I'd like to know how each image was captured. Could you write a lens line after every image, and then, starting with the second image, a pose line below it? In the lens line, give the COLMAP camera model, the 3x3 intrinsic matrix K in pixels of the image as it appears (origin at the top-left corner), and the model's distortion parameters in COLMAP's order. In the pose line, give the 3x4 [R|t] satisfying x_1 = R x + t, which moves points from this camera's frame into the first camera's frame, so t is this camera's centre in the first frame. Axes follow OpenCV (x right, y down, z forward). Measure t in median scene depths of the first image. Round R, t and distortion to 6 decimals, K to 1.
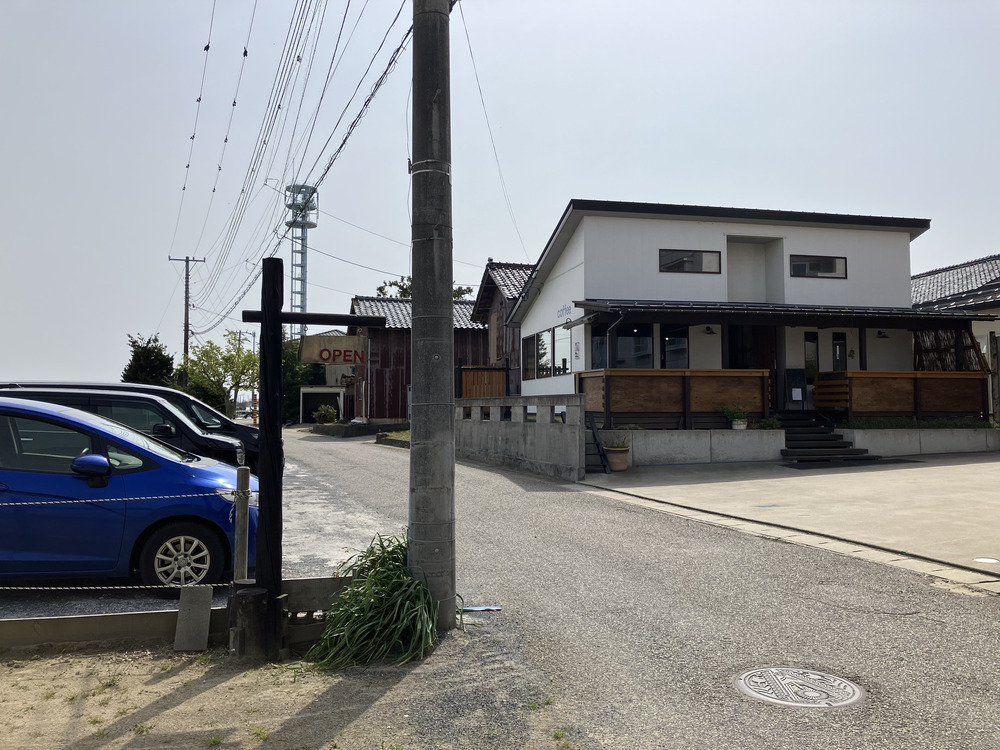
lens RADIAL K [[811.8, 0, 502.5], [0, 811.8, 372.2], [0, 0, 1]] dist [0.021161, -0.017283]
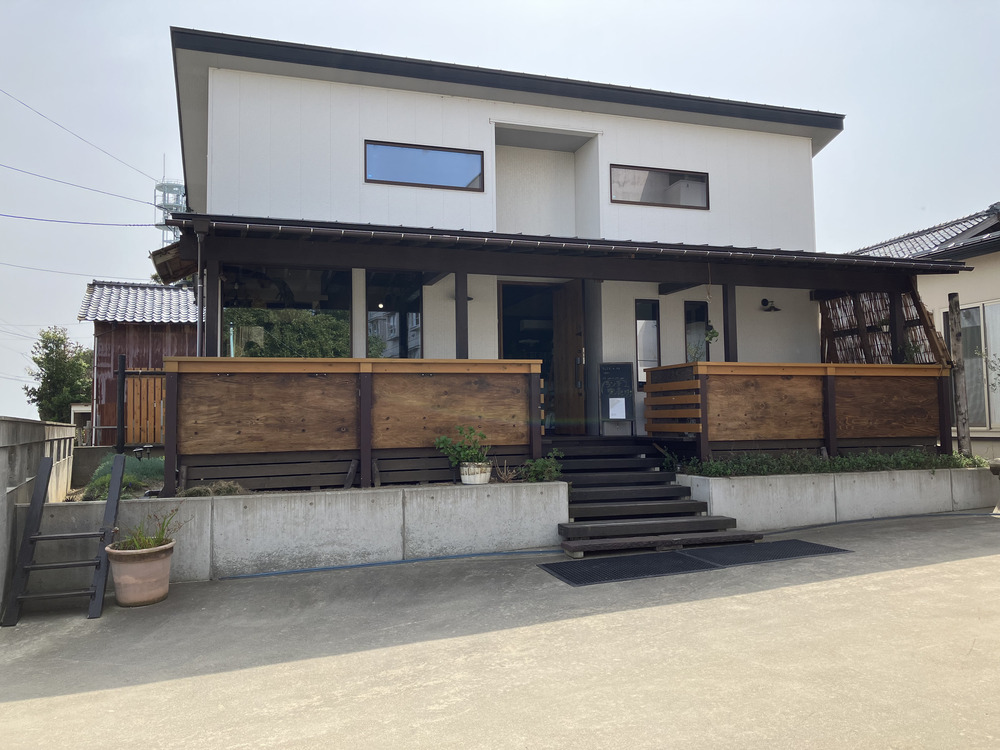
lens RADIAL K [[811.8, 0, 496.7], [0, 811.8, 372.6], [0, 0, 1]] dist [0.021161, -0.017283]
pose [[0.995872, -0.007186, 0.090484, 0.243271], [0.008858, 0.999797, -0.018094, 0.012652], [-0.090336, 0.018821, 0.995734, 0.485984]]
